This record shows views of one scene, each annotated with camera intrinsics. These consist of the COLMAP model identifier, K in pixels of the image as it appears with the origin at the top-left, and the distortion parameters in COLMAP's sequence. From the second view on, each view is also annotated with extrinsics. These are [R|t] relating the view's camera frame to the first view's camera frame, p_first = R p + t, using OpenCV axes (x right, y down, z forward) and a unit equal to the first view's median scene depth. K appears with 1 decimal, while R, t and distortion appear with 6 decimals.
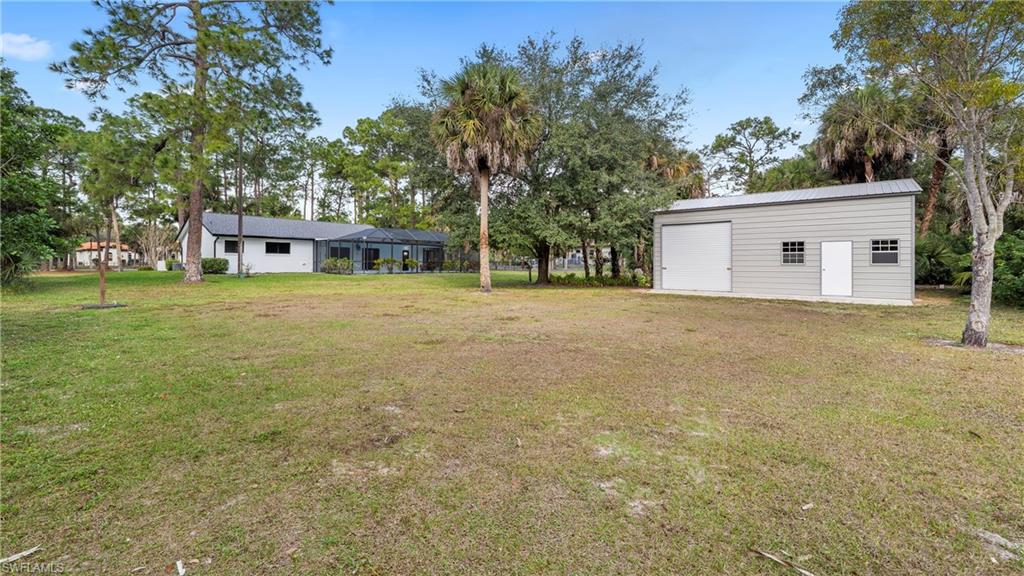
lens RADIAL K [[428.3, 0, 509.4], [0, 428.3, 256.3], [0, 0, 1]] dist [-0.001507, -0.000264]
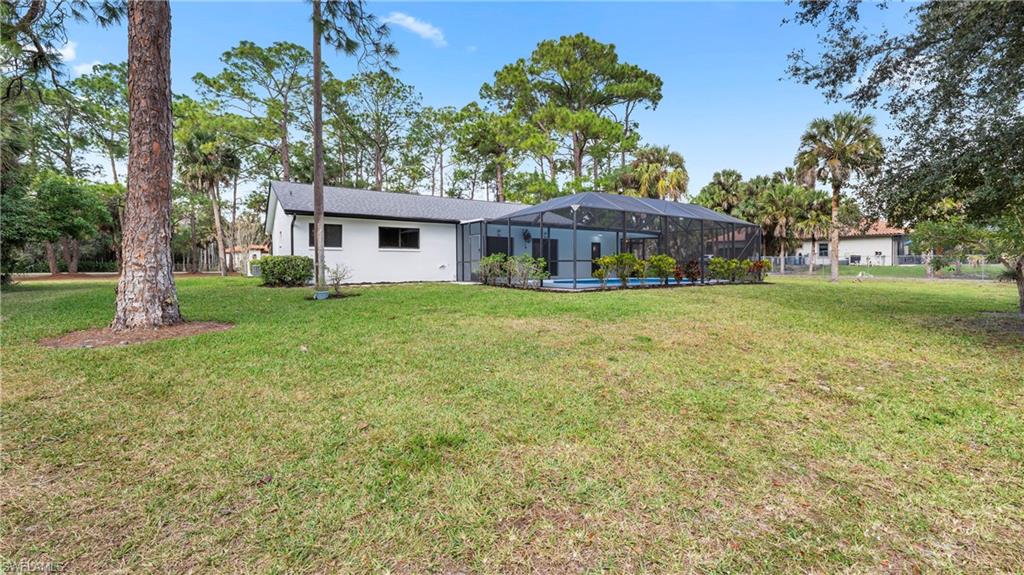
lens RADIAL K [[423.0, 0, 506.3], [0, 423.0, 264.1], [0, 0, 1]] dist [-0.001512, -0.000043]
pose [[0.965548, -0.006228, -0.260149, -0.256271], [0.010826, 0.999809, 0.016248, 0.006977], [0.259999, -0.018504, 0.965432, 0.491254]]
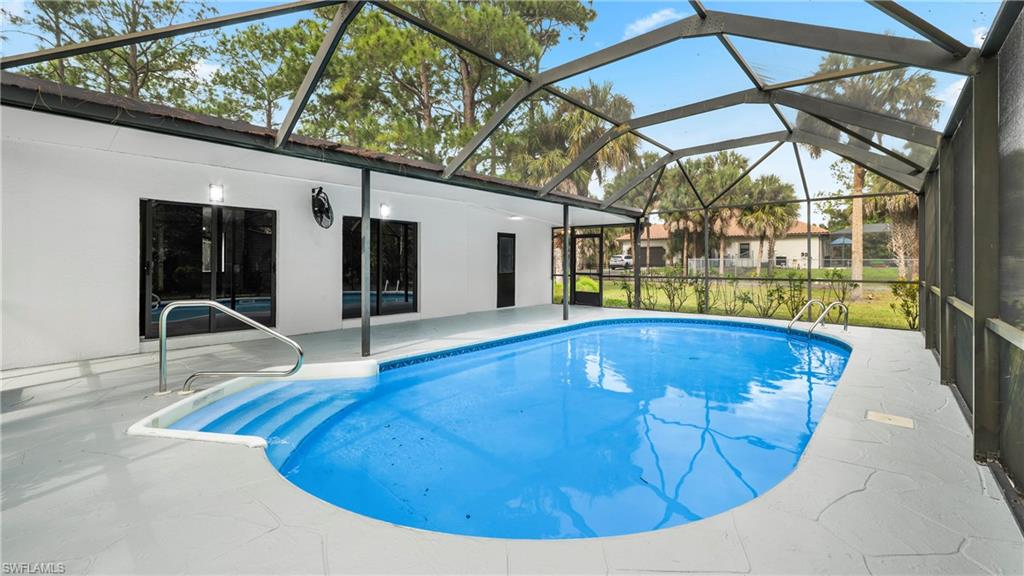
lens RADIAL K [[423.0, 0, 506.3], [0, 423.0, 264.6], [0, 0, 1]] dist [-0.001512, -0.000043]
pose [[0.999947, -0.008255, -0.006119, -0.295031], [0.008397, 0.999689, 0.023498, 0.000750], [0.005923, -0.023548, 0.999705, 0.890350]]
